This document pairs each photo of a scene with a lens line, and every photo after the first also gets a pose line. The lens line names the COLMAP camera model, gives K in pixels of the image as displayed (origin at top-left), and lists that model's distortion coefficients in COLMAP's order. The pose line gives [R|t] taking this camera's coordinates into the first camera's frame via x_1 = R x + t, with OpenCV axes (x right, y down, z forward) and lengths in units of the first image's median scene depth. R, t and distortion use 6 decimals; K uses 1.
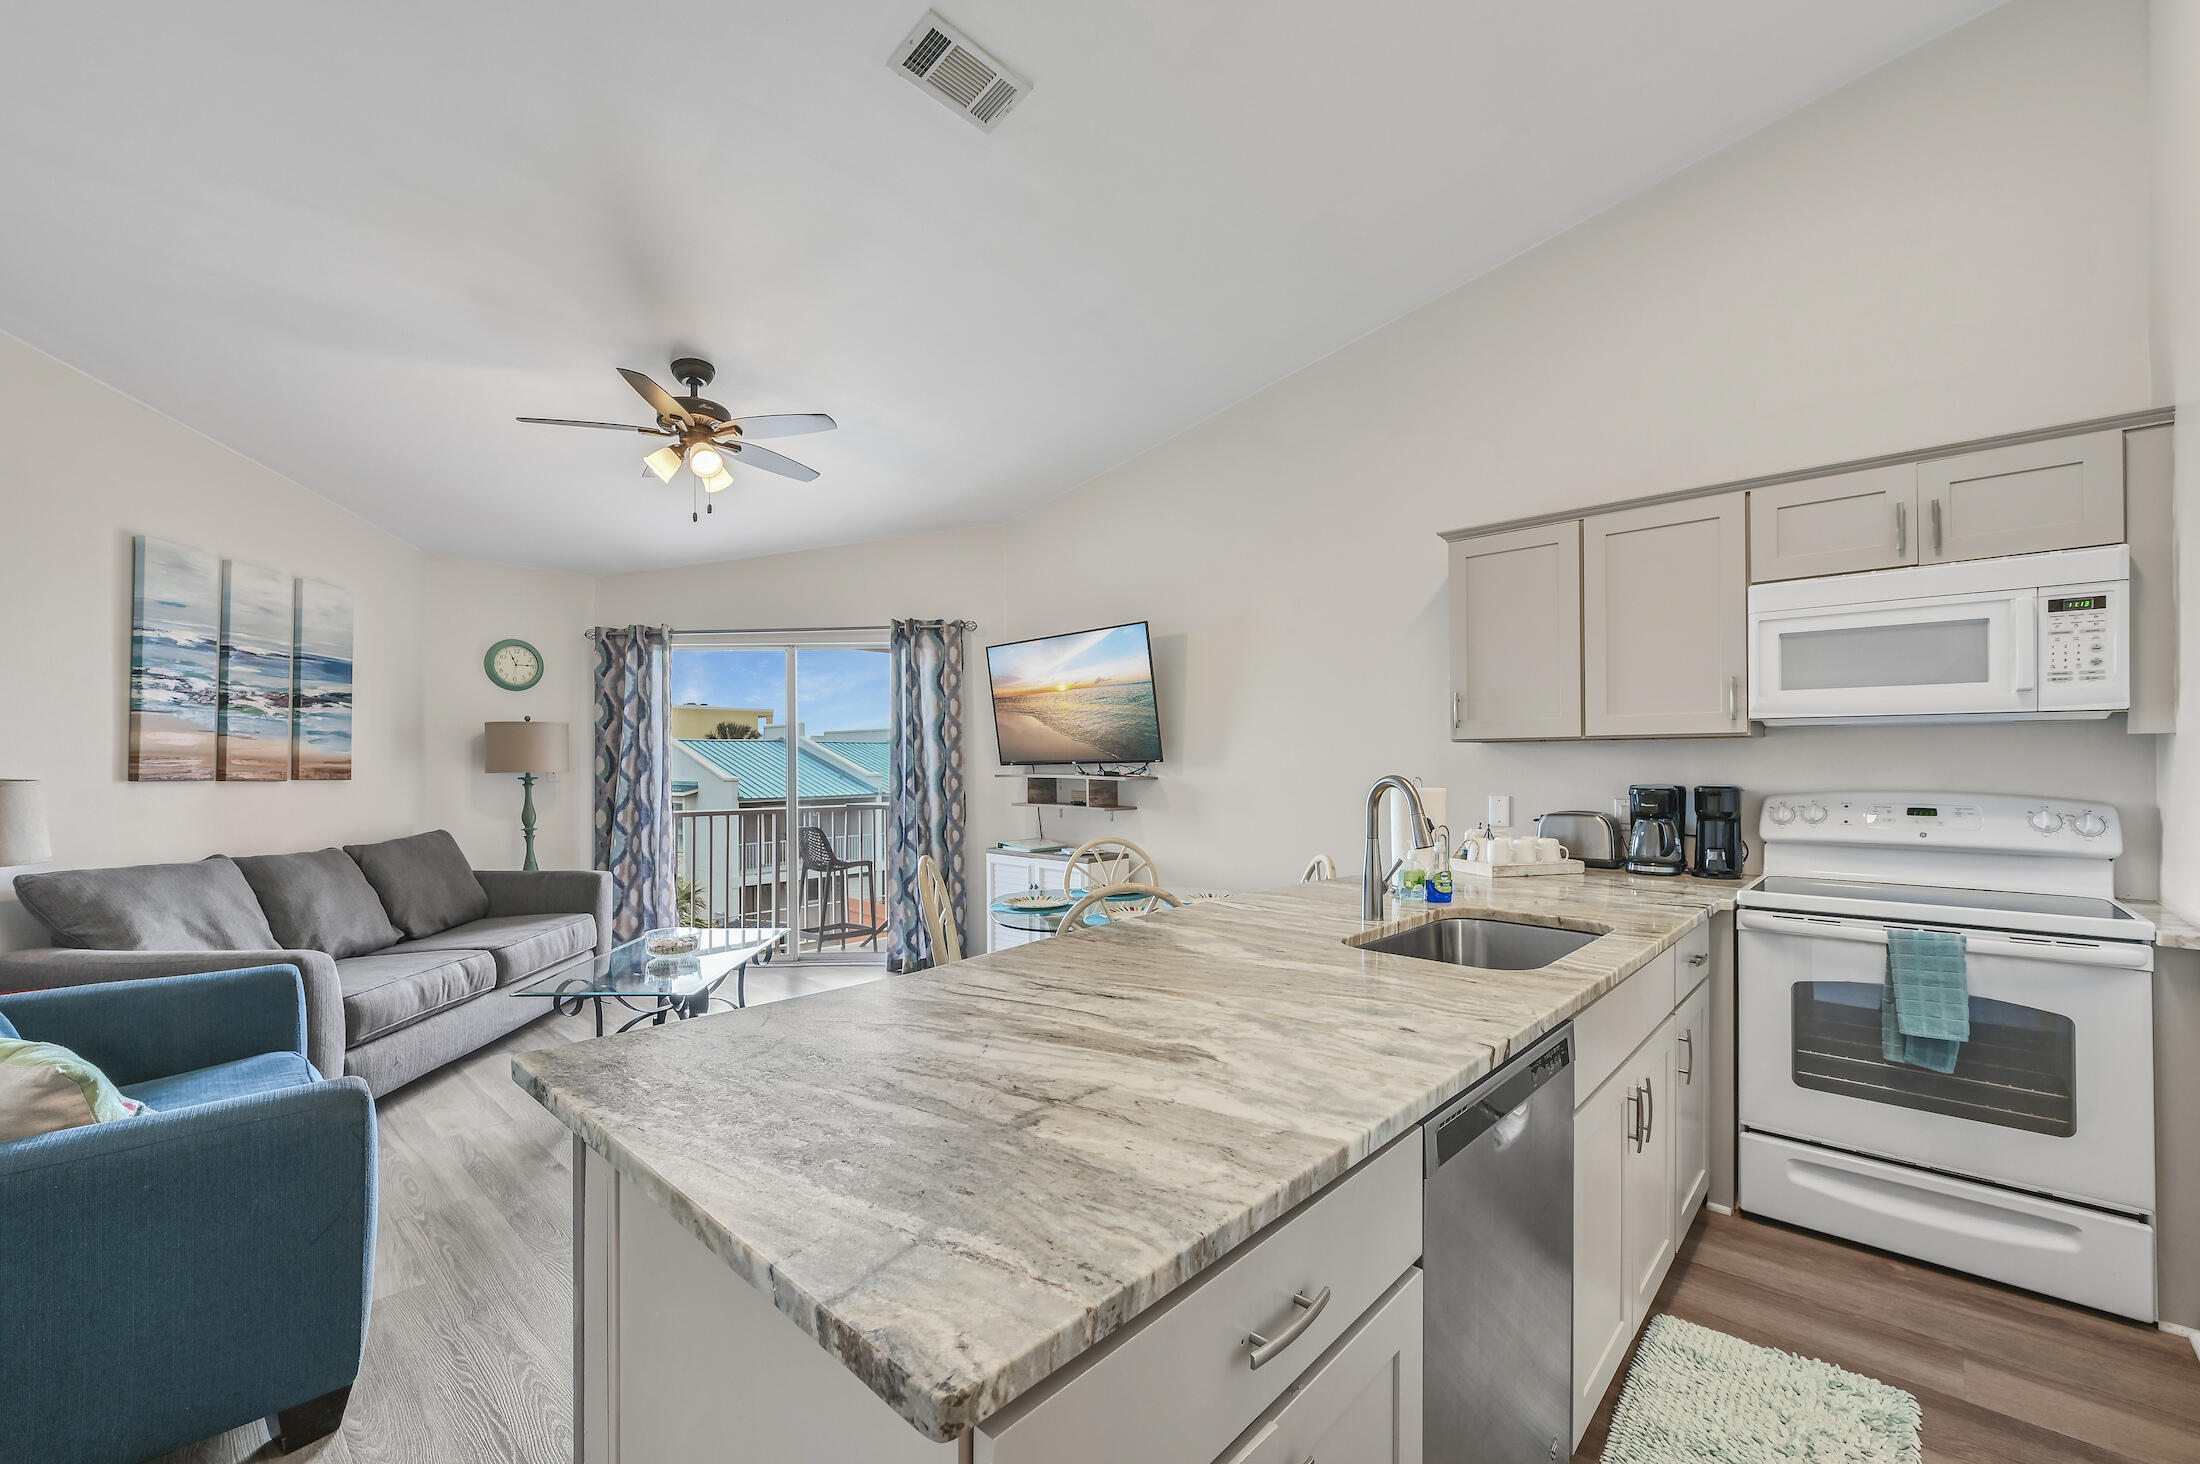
lens RADIAL K [[891.0, 0, 1082.4], [0, 891.0, 764.4], [0, 0, 1]] dist [0.002371, 0.000086]
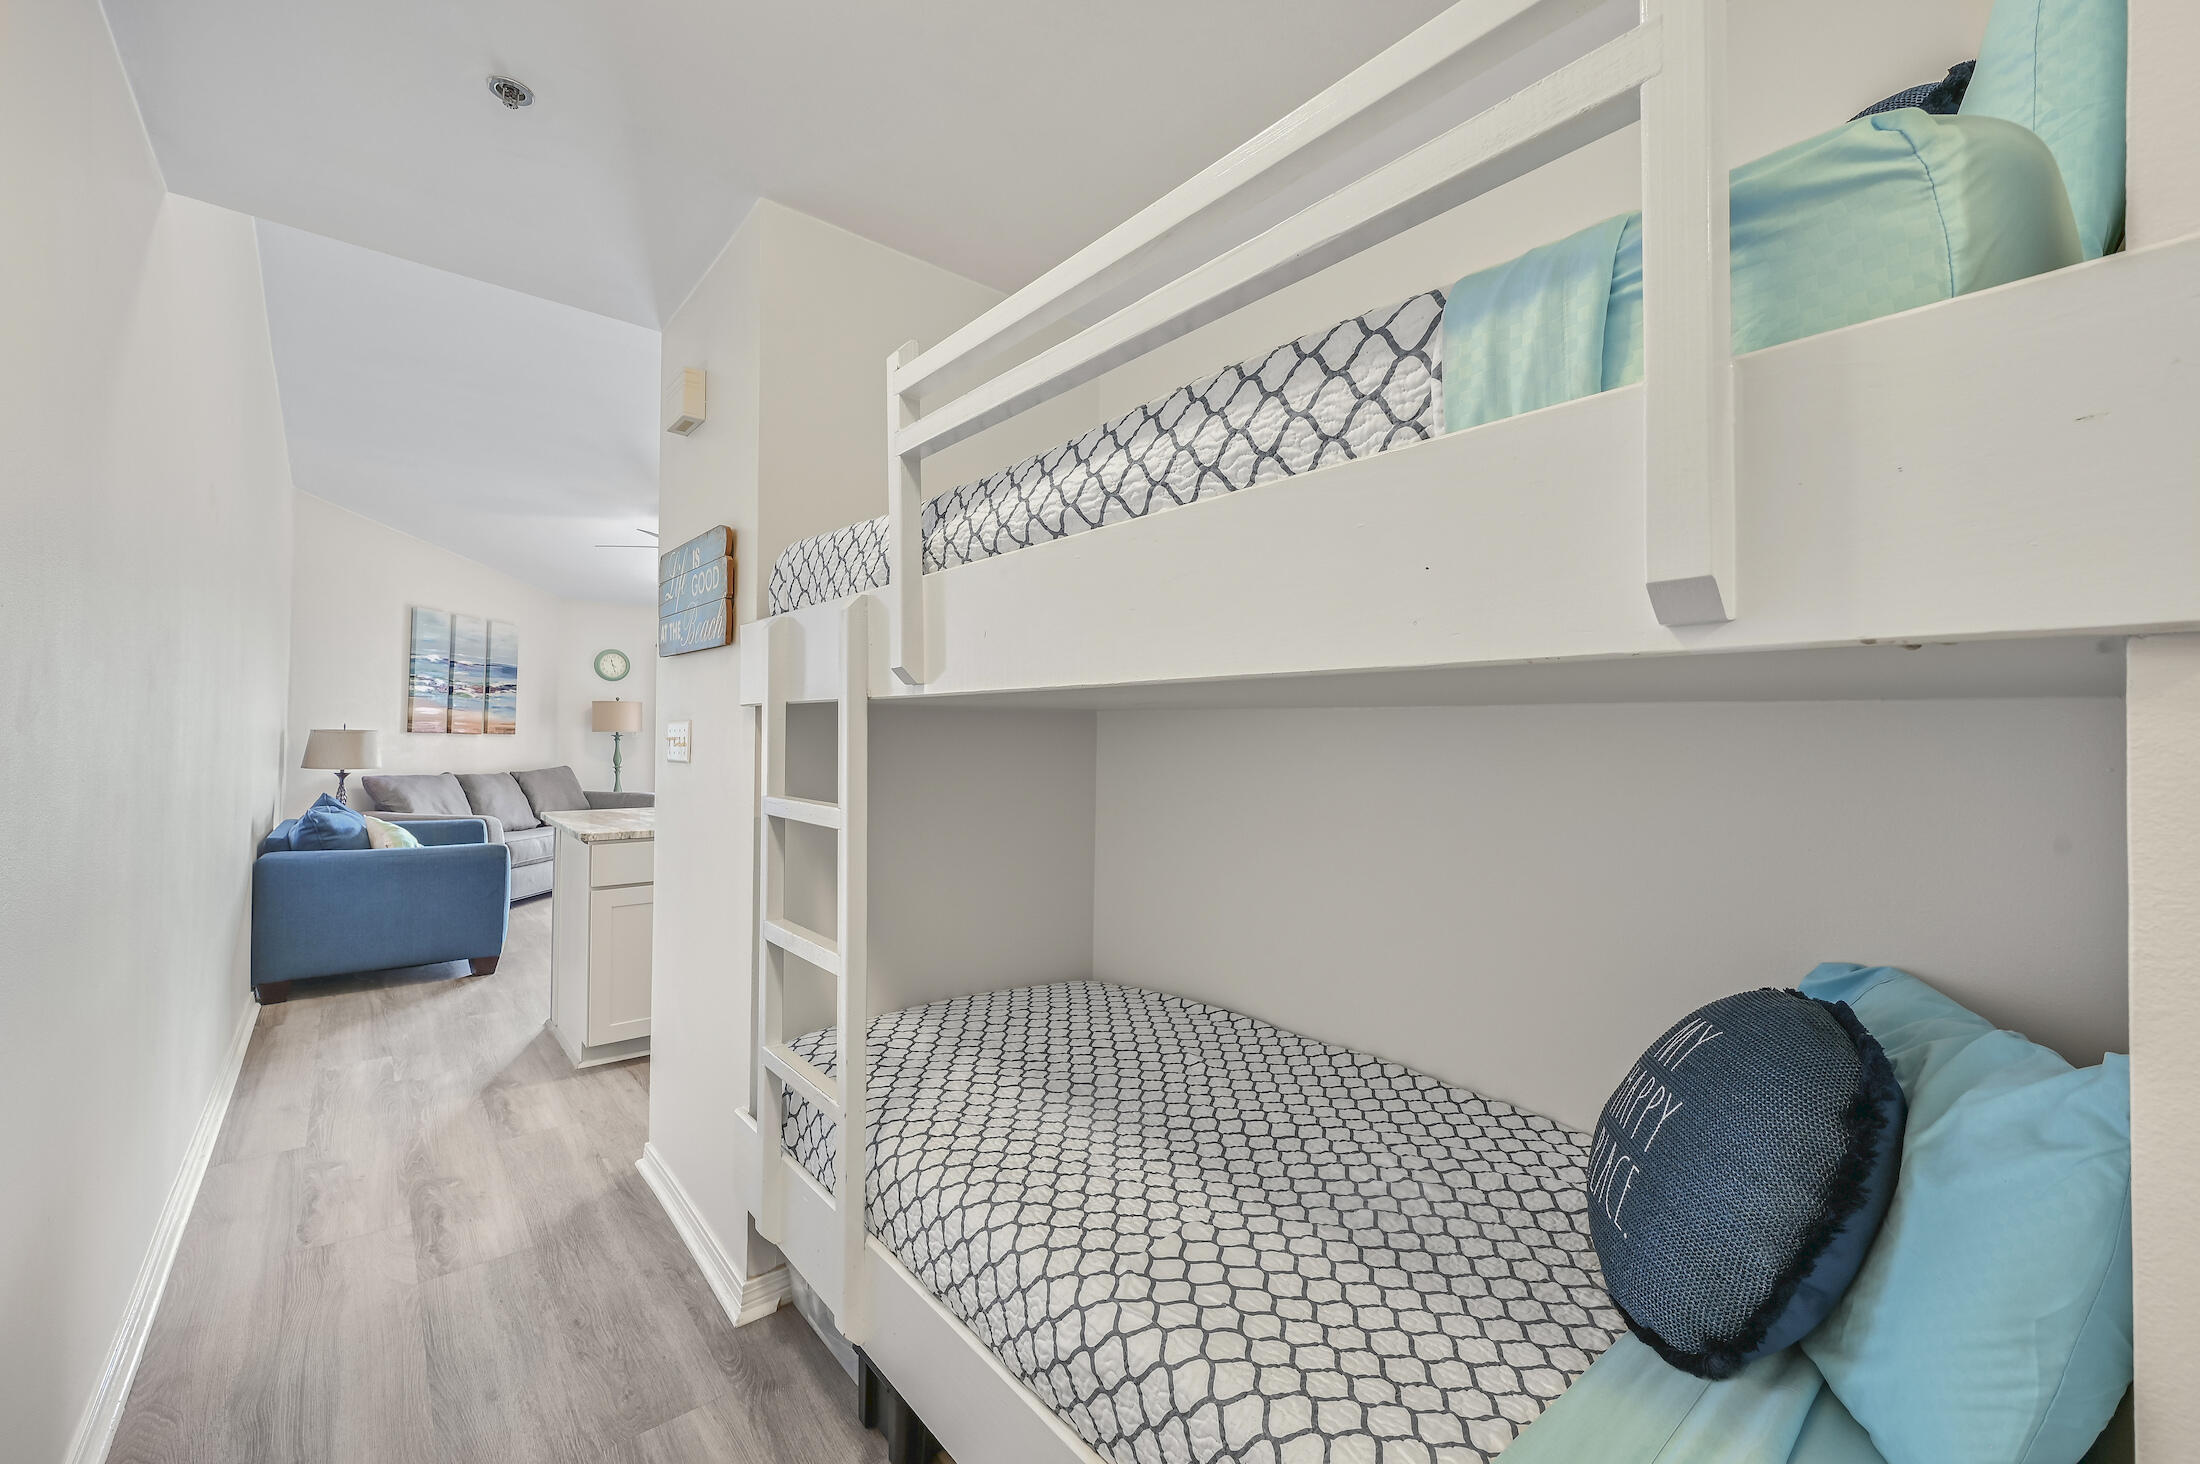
lens RADIAL K [[891.0, 0, 1116.6], [0, 891.0, 723.2], [0, 0, 1]] dist [0.002371, 0.000086]
pose [[0.994013, 0.013354, -0.108442, 0.468166], [-0.014778, 0.999815, -0.012343, -0.000546], [0.108257, 0.013871, 0.994026, -0.526667]]
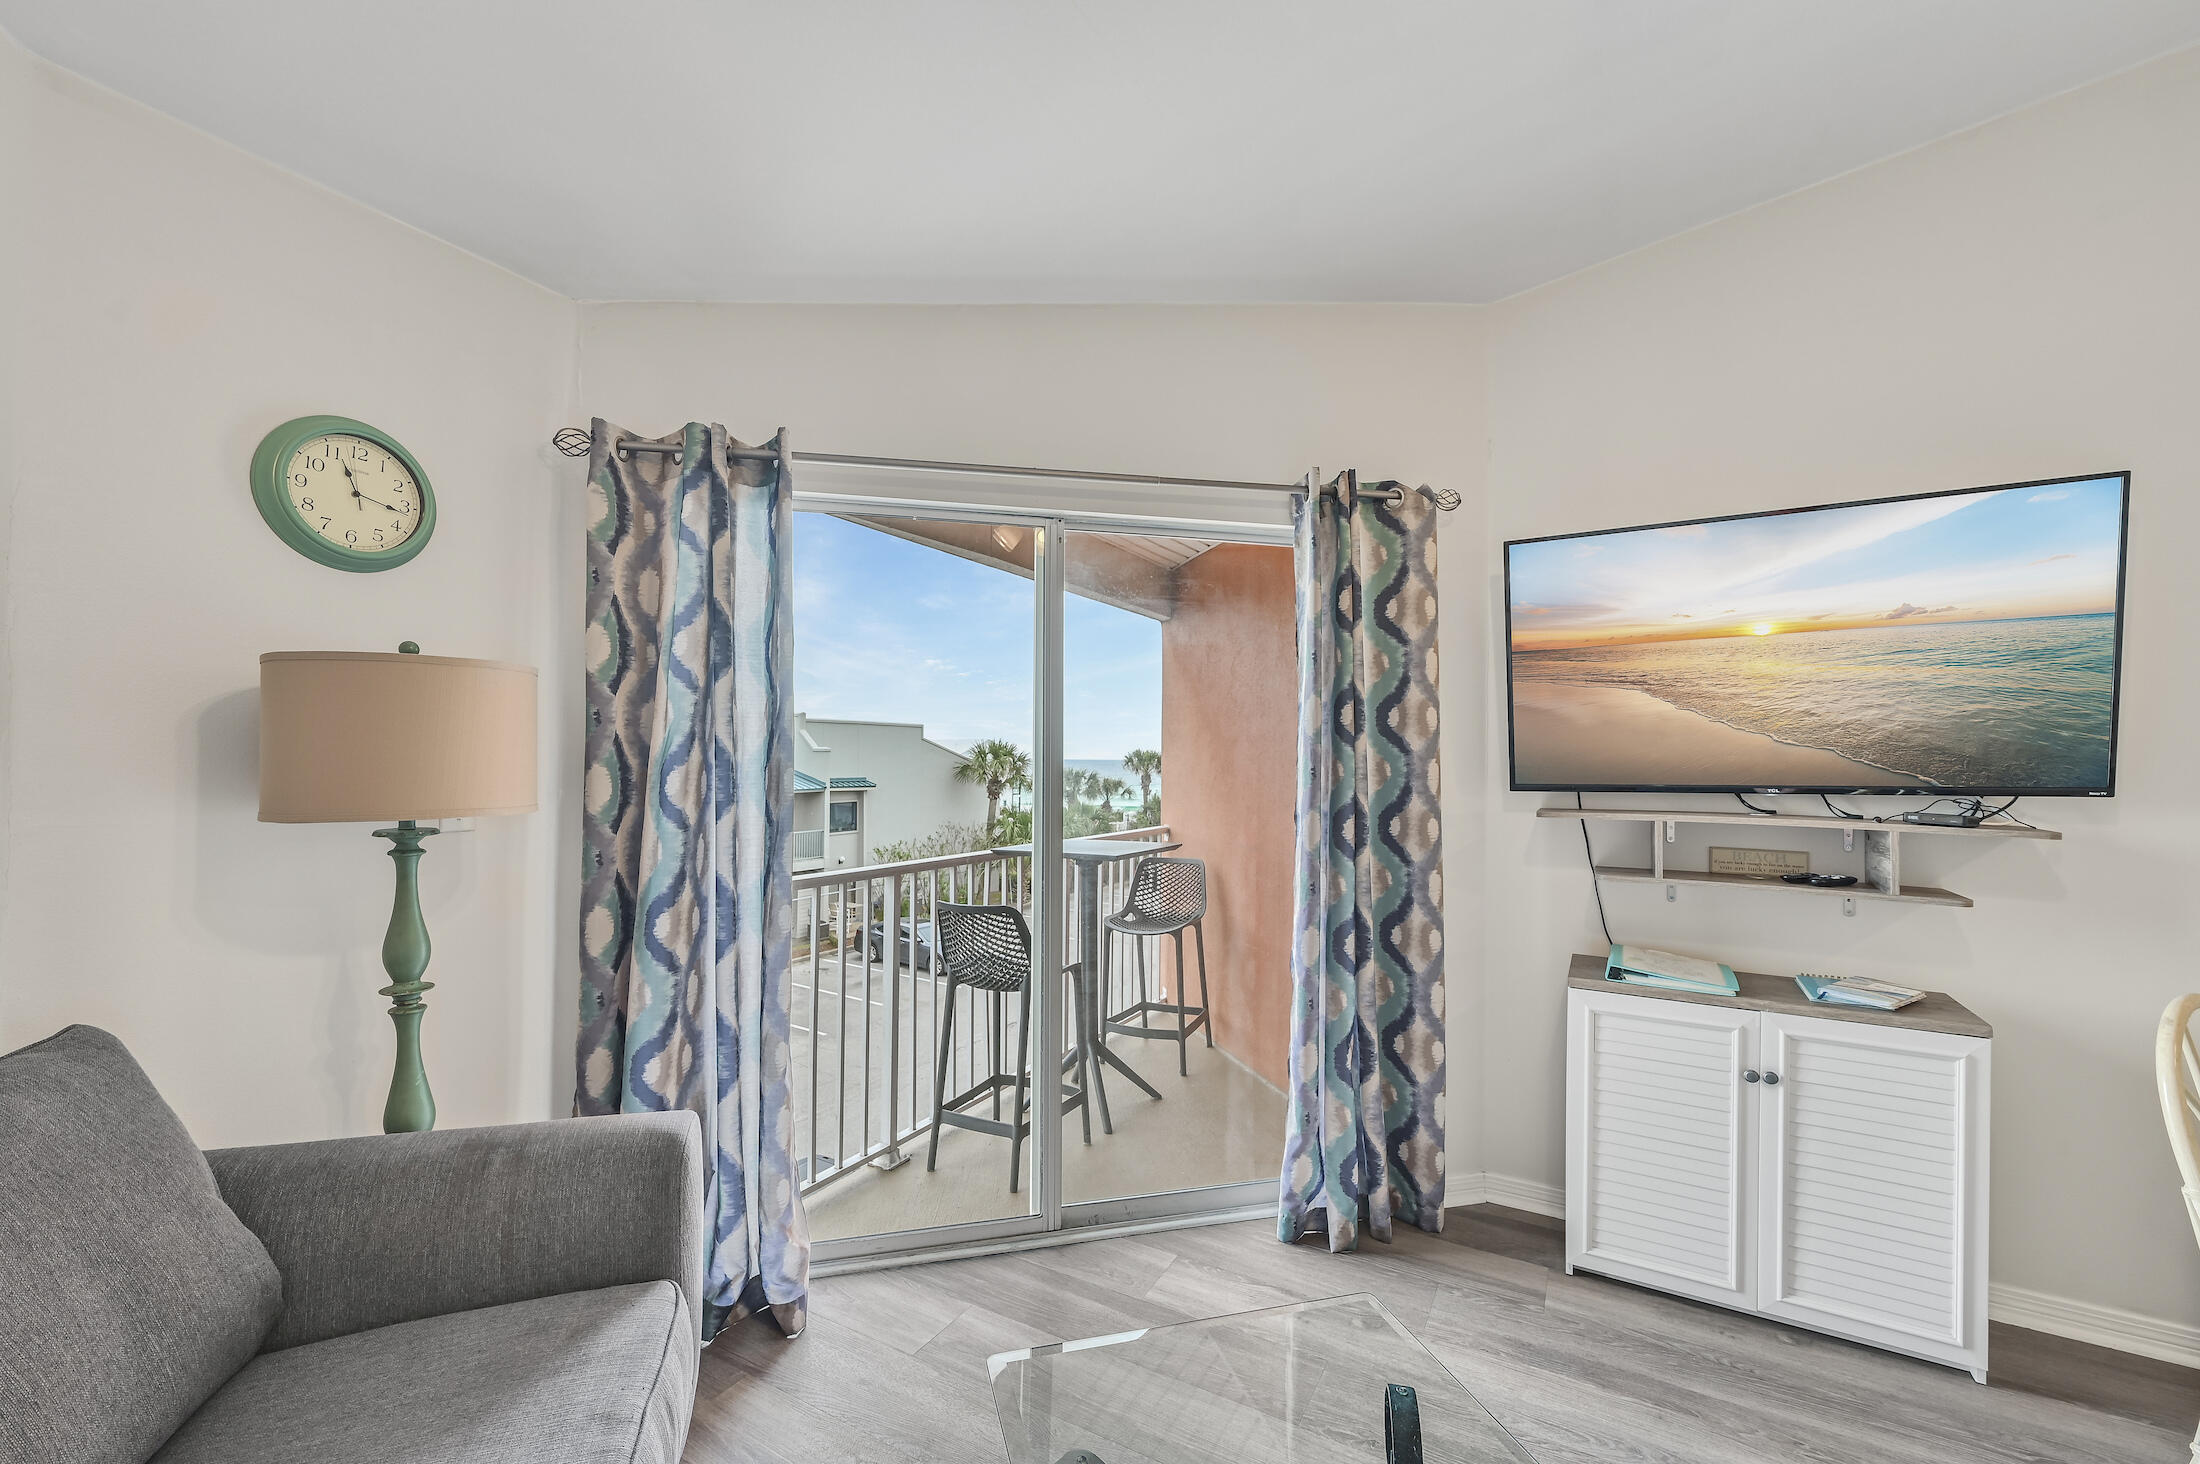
lens RADIAL K [[891.0, 0, 1085.9], [0, 891.0, 747.0], [0, 0, 1]] dist [0.002371, 0.000086]
pose [[0.970471, 0.014021, 0.240809, -0.467602], [-0.011425, 0.999861, -0.012171, -0.015235], [-0.240946, 0.009060, 0.970496, 0.633767]]
